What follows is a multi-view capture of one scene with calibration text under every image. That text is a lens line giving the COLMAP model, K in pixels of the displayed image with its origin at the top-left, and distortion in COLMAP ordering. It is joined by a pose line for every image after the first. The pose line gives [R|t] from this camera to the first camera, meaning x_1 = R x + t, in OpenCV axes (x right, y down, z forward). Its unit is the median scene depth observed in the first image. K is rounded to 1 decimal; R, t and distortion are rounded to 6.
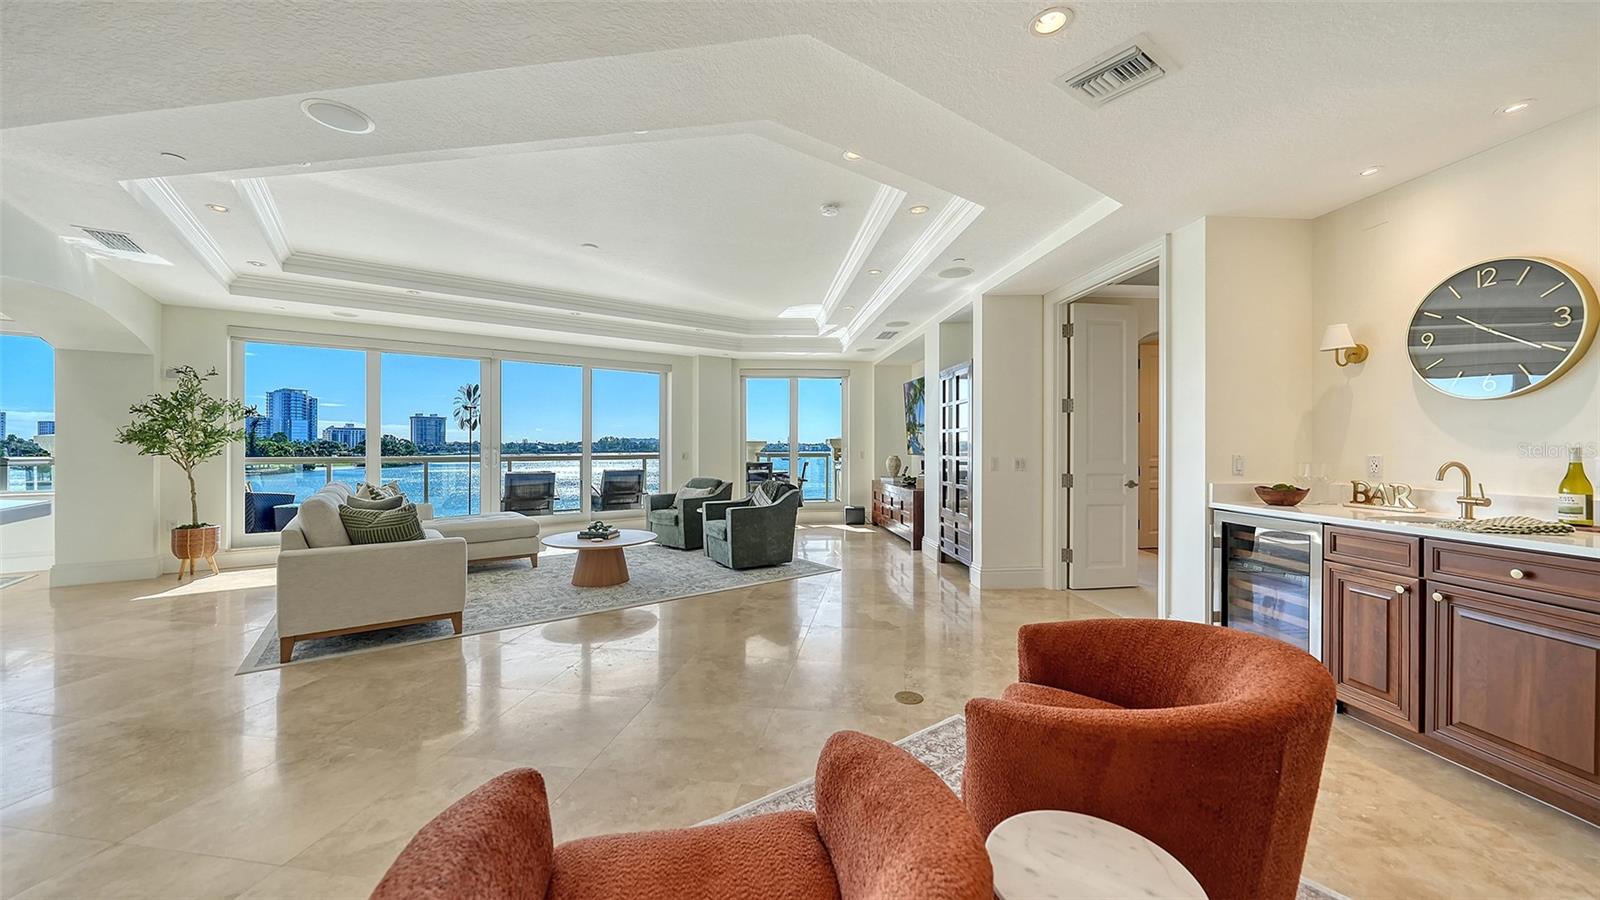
lens RADIAL K [[569.1, 0, 800.0], [0, 569.1, 450.0], [0, 0, 1]] dist [0.000328, -0.000002]
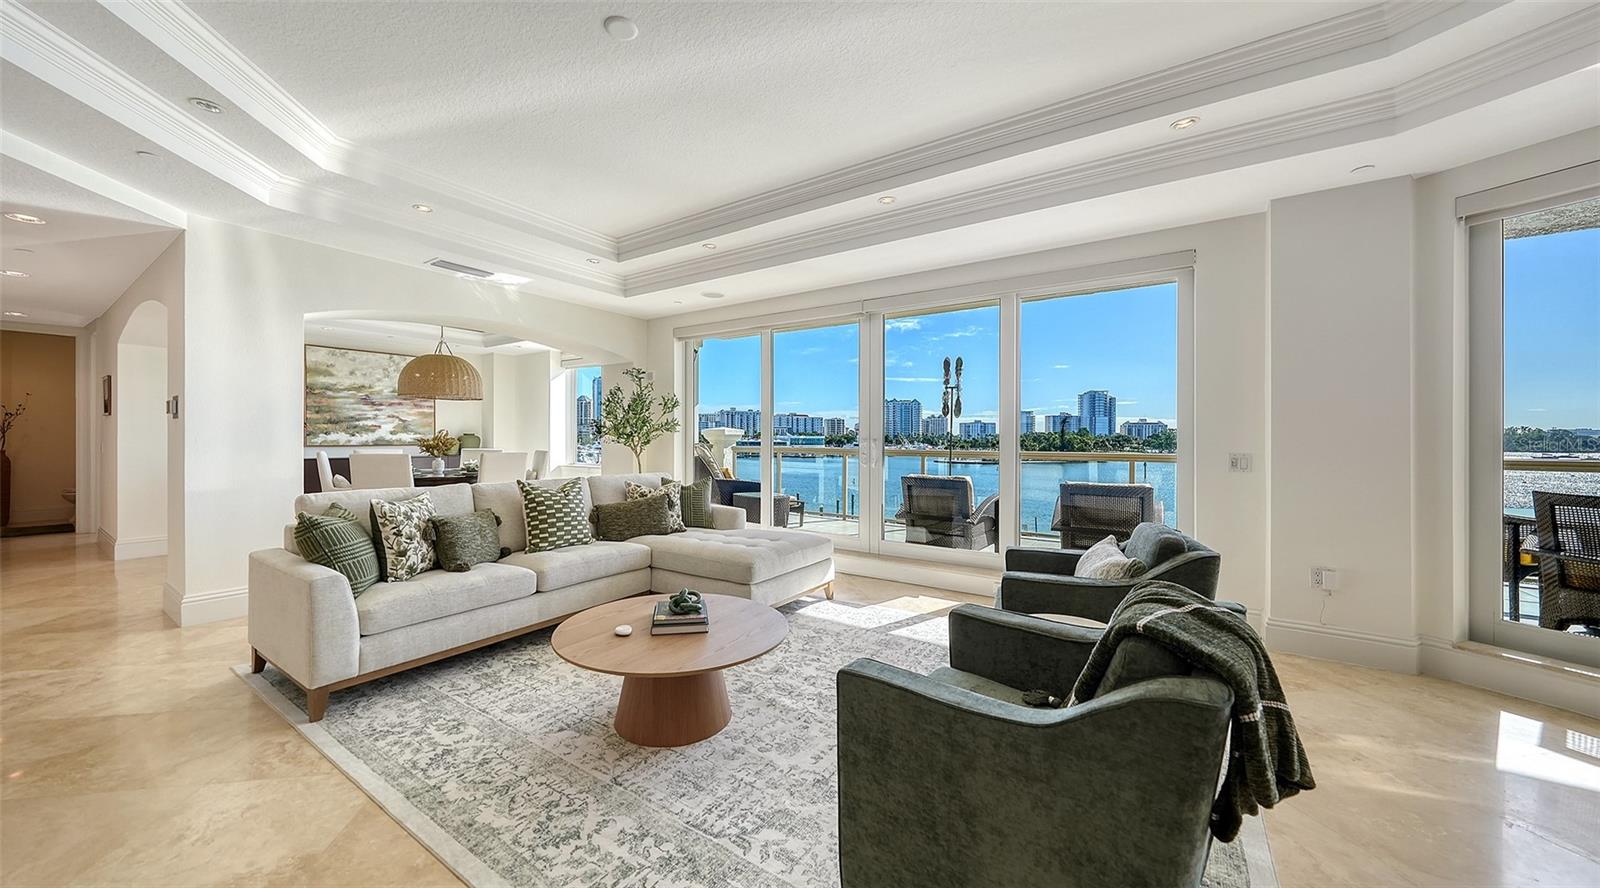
lens RADIAL K [[565.2, 0, 786.4], [0, 565.2, 438.4], [0, 0, 1]] dist [-0.000153, -0.000244]
pose [[0.325089, 0.002963, -0.945679, 0.086653], [-0.012471, 0.999922, -0.001155, -0.002625], [0.945601, 0.012169, 0.325101, 0.637256]]
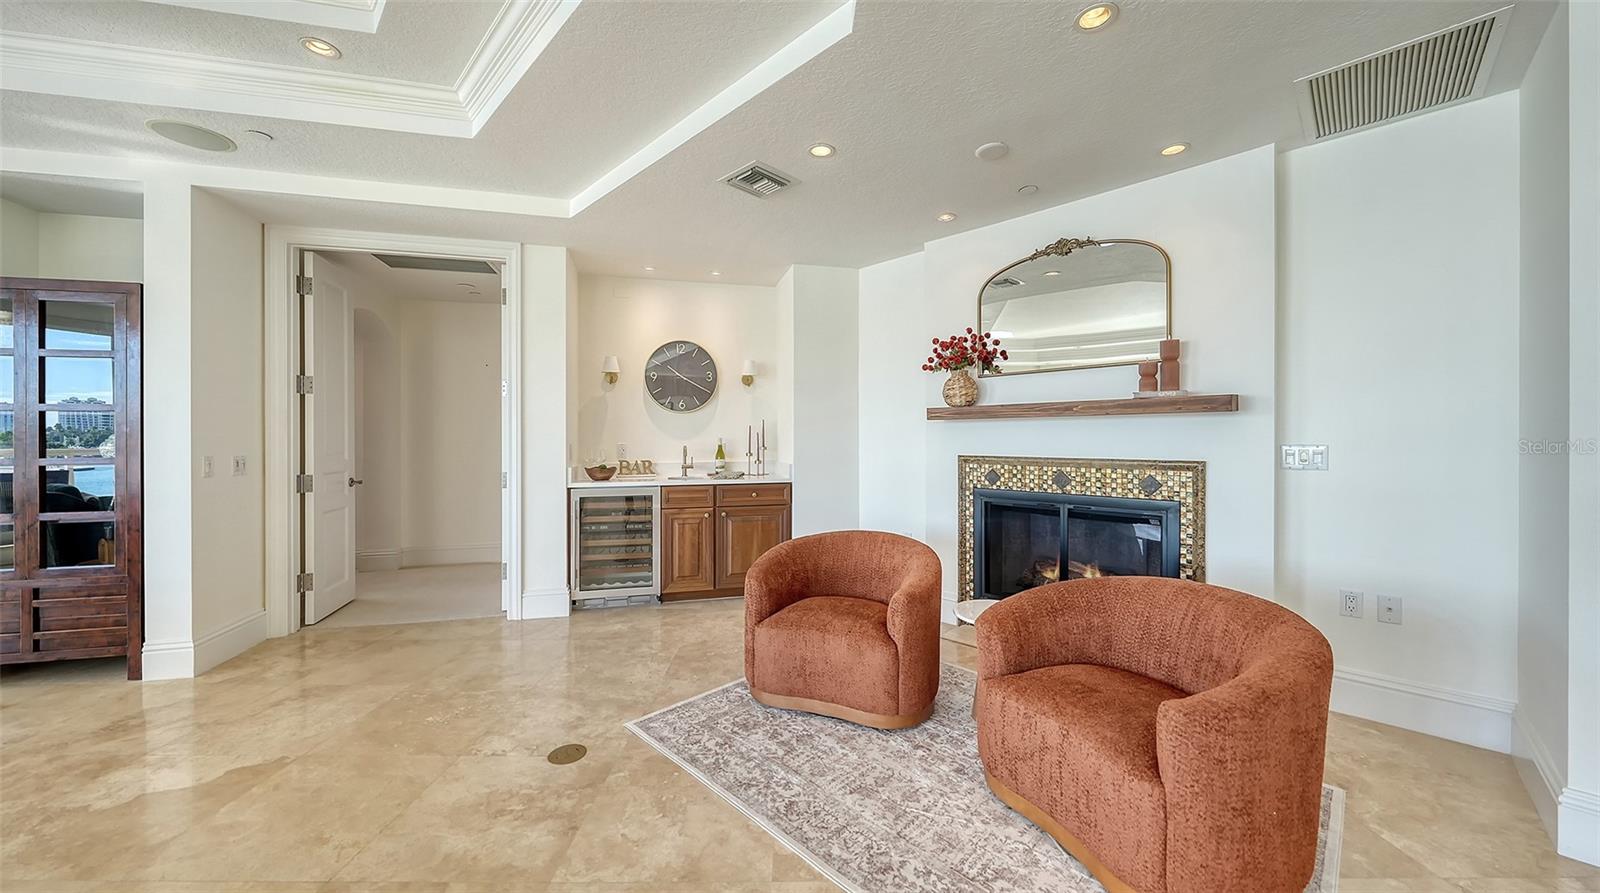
lens RADIAL K [[566.9, 0, 795.4], [0, 566.9, 441.8], [0, 0, 1]] dist [0.000656, 0.000031]
pose [[-0.147975, -0.003397, 0.988985, -0.233080], [0.011100, 0.999925, 0.005095, 0.000575], [-0.988929, 0.011731, -0.147926, 0.291002]]
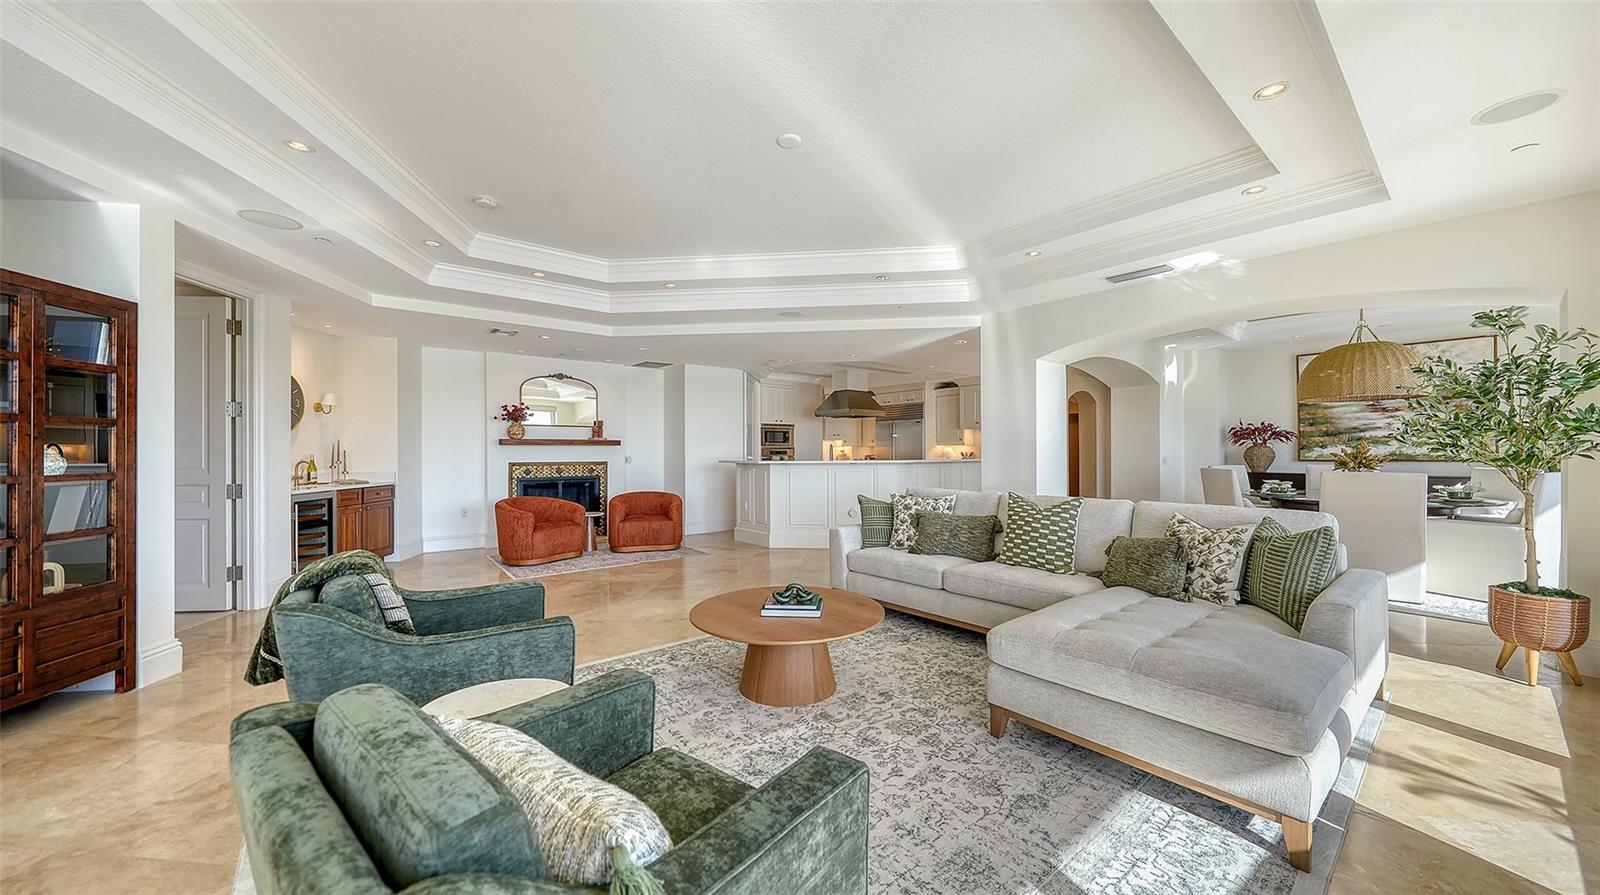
lens RADIAL K [[560.1, 0, 797.1], [0, 560.1, 454.2], [0, 0, 1]] dist [-0.000376, -0.000155]
pose [[-0.998562, 0.006311, -0.053245, -0.224220], [0.005770, 0.999930, 0.010317, -0.005320], [0.053307, 0.009995, -0.998528, 1.061715]]
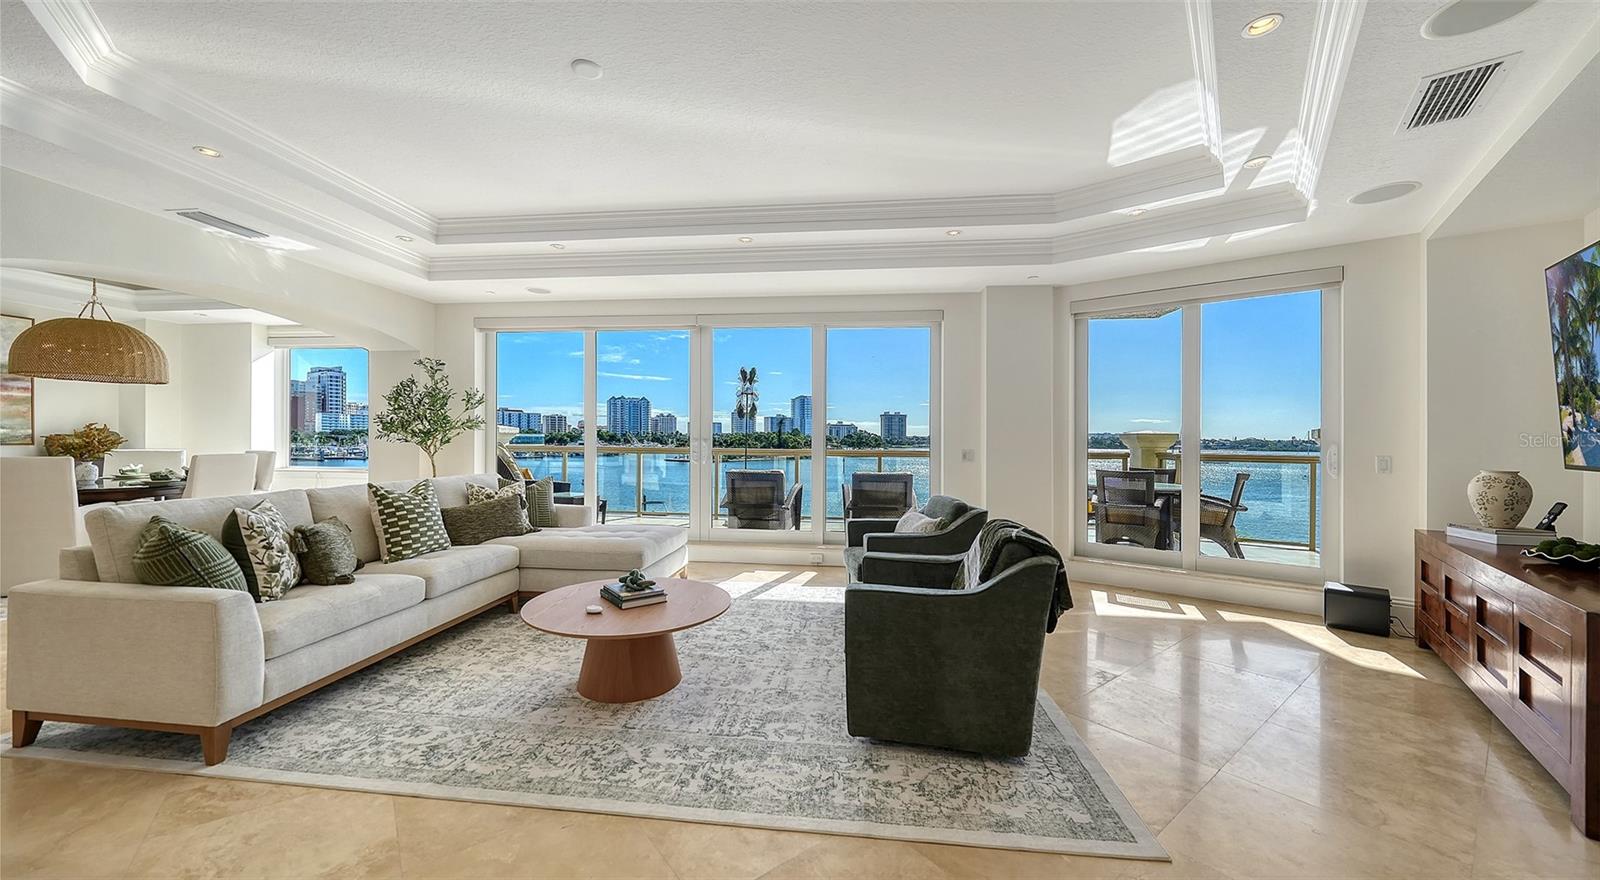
lens RADIAL K [[570.3, 0, 798.4], [0, 570.3, 436.3], [0, 0, 1]] dist [-0.001090, -0.000161]
pose [[0.731243, 0.004586, -0.682101, 0.096124], [-0.015314, 0.999836, -0.009695, -0.001807], [0.681945, 0.017535, 0.731193, 0.483124]]
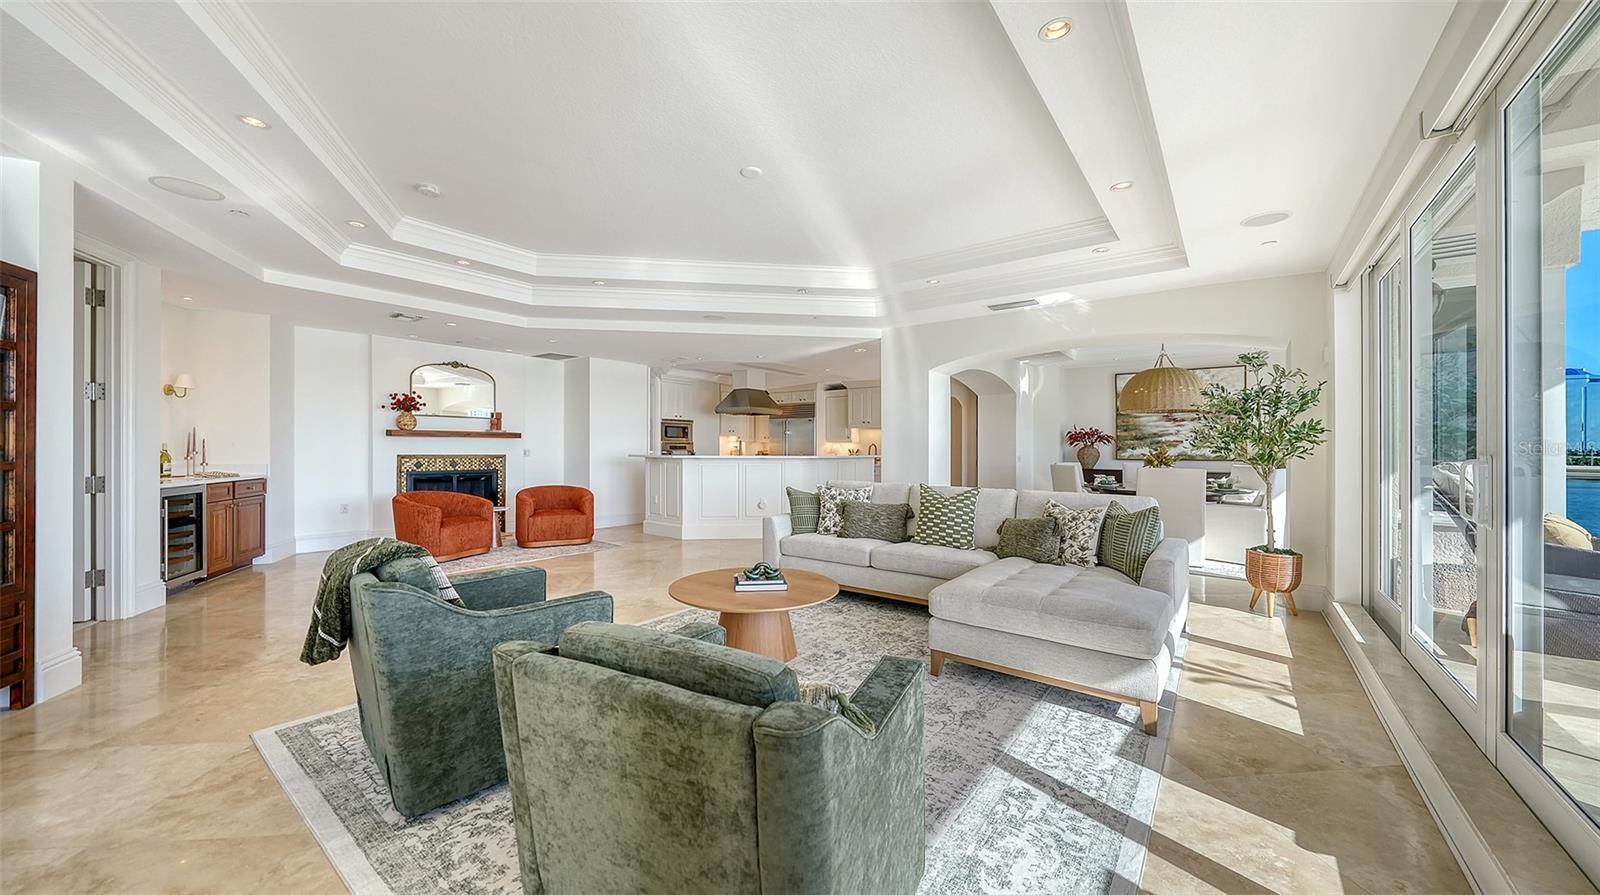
lens RADIAL K [[559.6, 0, 788.3], [0, 559.6, 447.8], [0, 0, 1]] dist [0.000693, 0.000008]
pose [[-0.963498, -0.005829, -0.267653, -0.145573], [-0.007820, 0.999949, 0.006375, -0.005777], [0.267603, 0.008235, -0.963494, 1.107218]]
